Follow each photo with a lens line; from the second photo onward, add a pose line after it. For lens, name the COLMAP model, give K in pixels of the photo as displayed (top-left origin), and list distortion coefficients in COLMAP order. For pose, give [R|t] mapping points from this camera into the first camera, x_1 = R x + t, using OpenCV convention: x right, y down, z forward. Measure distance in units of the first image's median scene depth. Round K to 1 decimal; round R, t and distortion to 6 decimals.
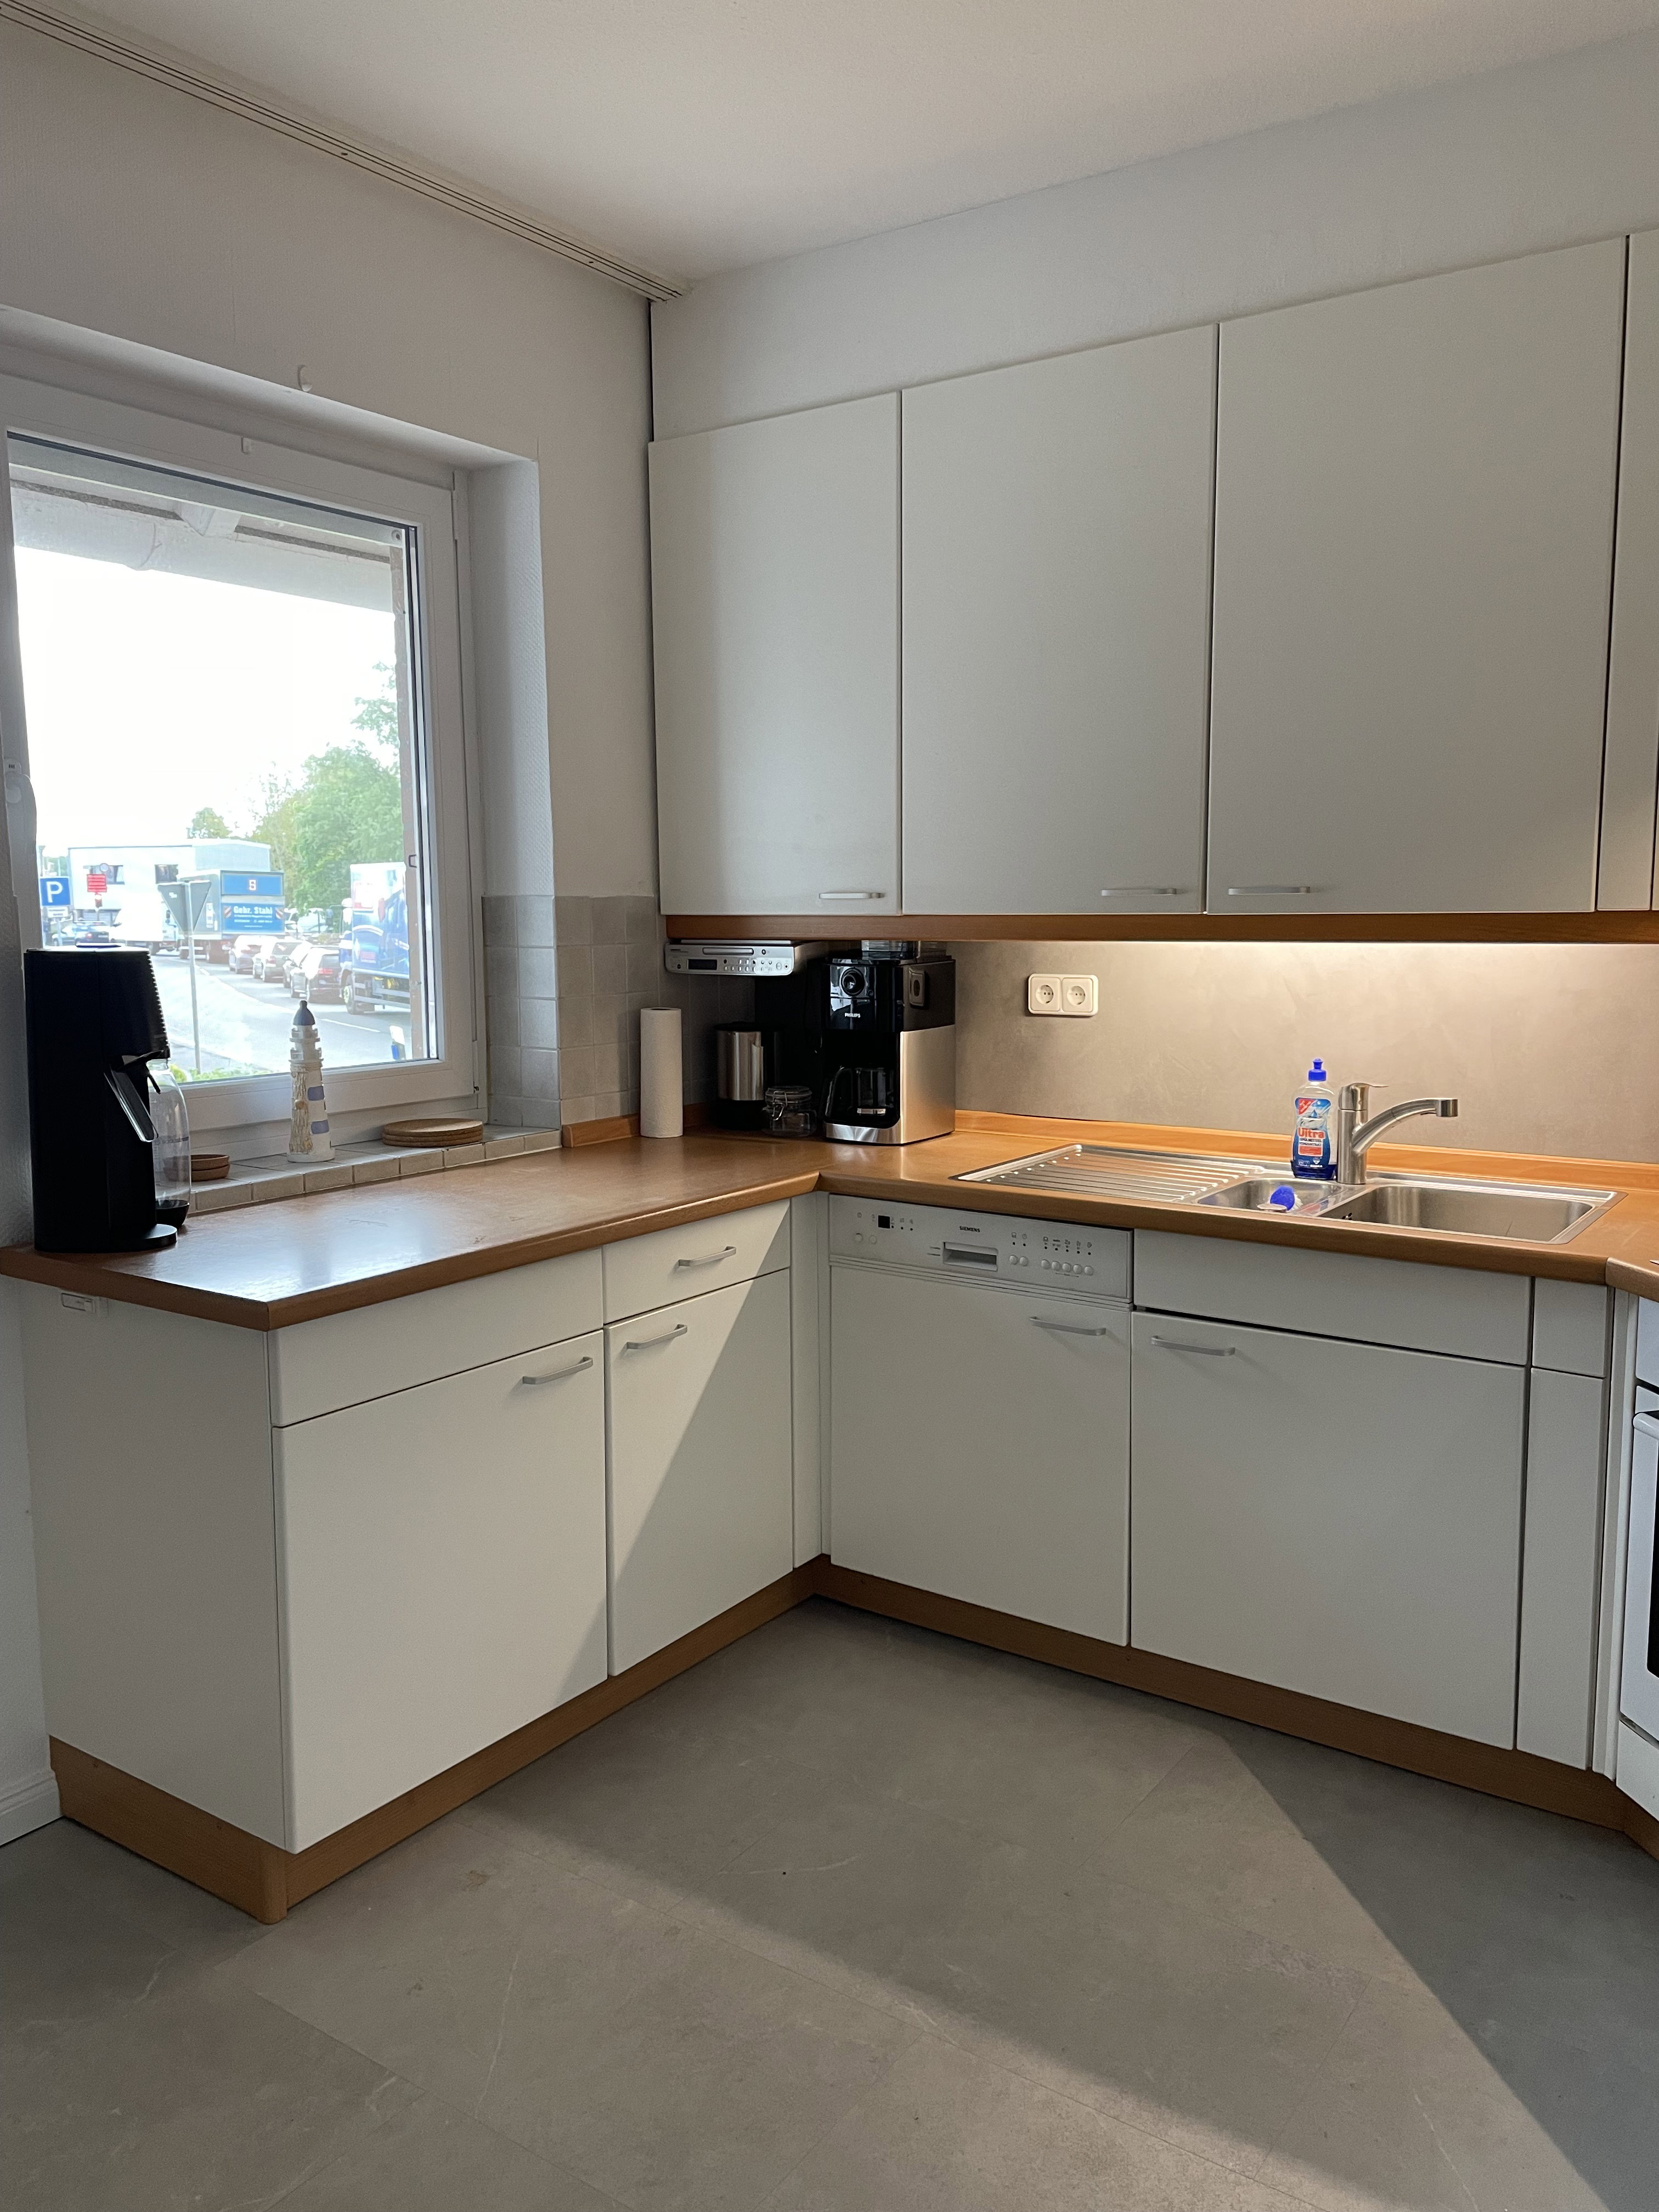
lens RADIAL K [[1655.3, 0, 837.5], [0, 1655.3, 1115.2], [0, 0, 1]] dist [0.044501, -0.013665]
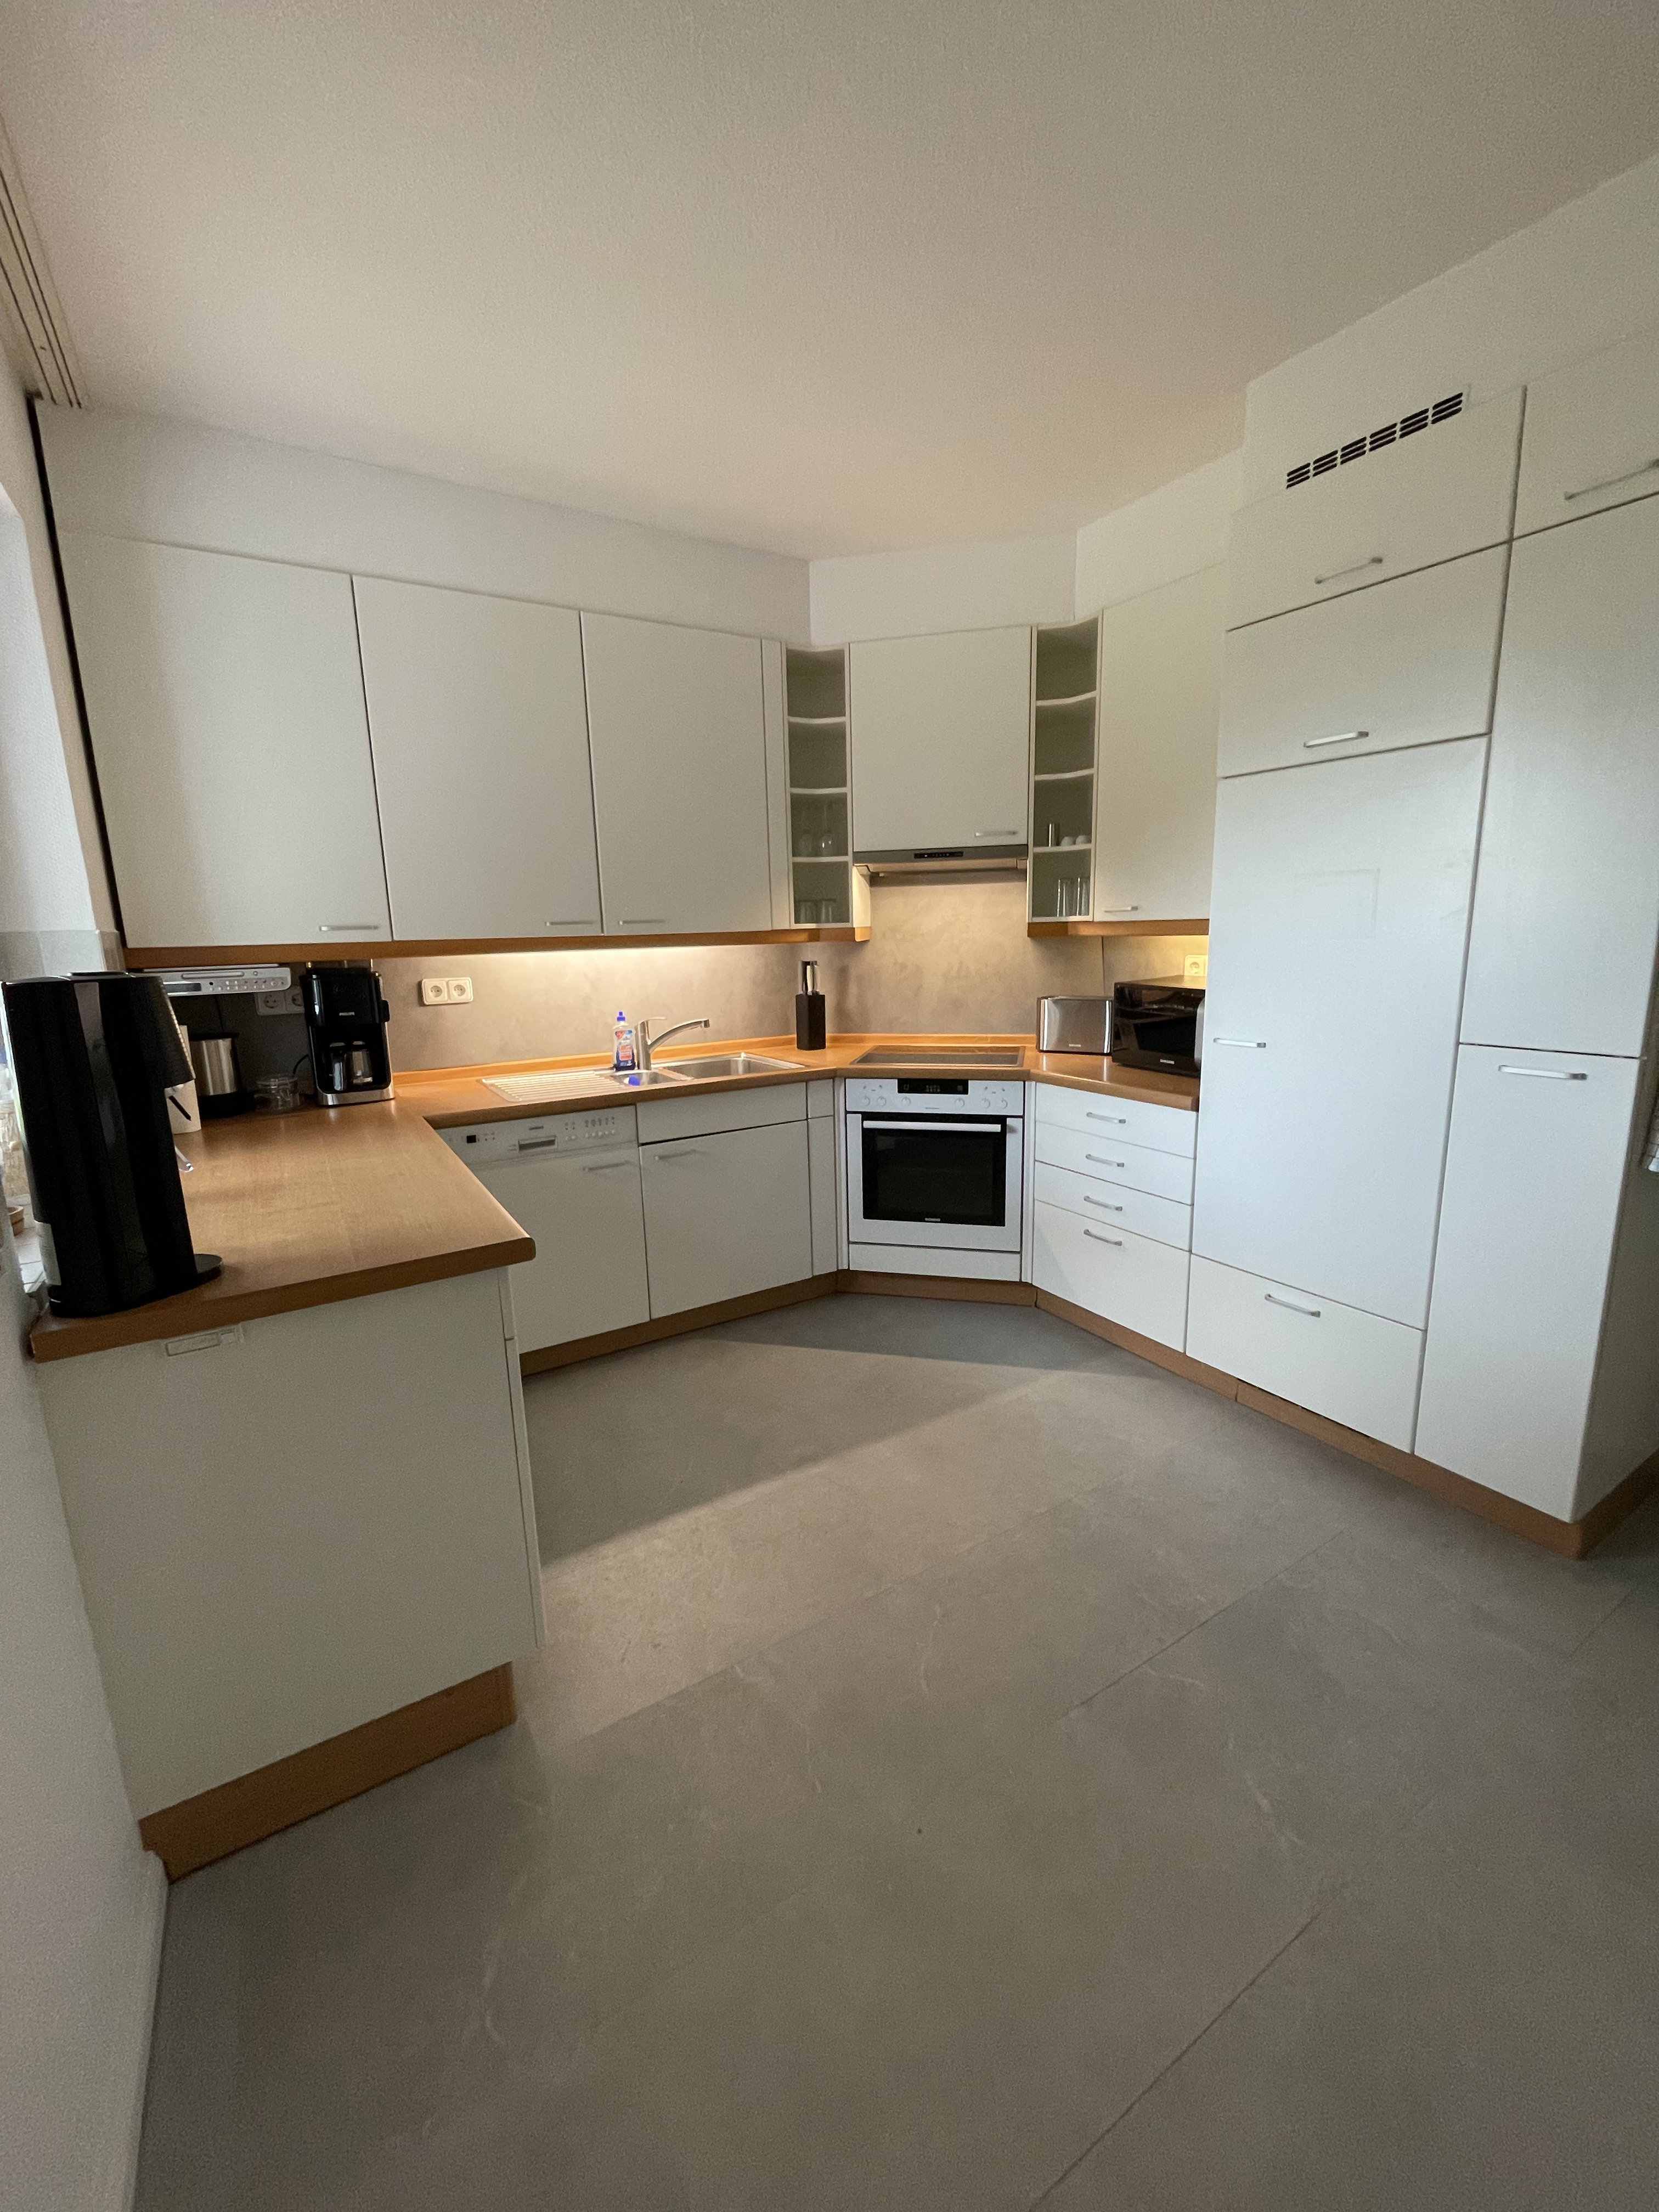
lens RADIAL K [[896.0, 0, 824.4], [0, 896.0, 1108.4], [0, 0, 1]] dist [-0.002900, -0.000288]
pose [[0.396446, -0.186565, 0.898902, -0.590460], [0.142317, 0.979786, 0.140586, -0.034597], [-0.906960, 0.072194, 0.414984, 0.350099]]
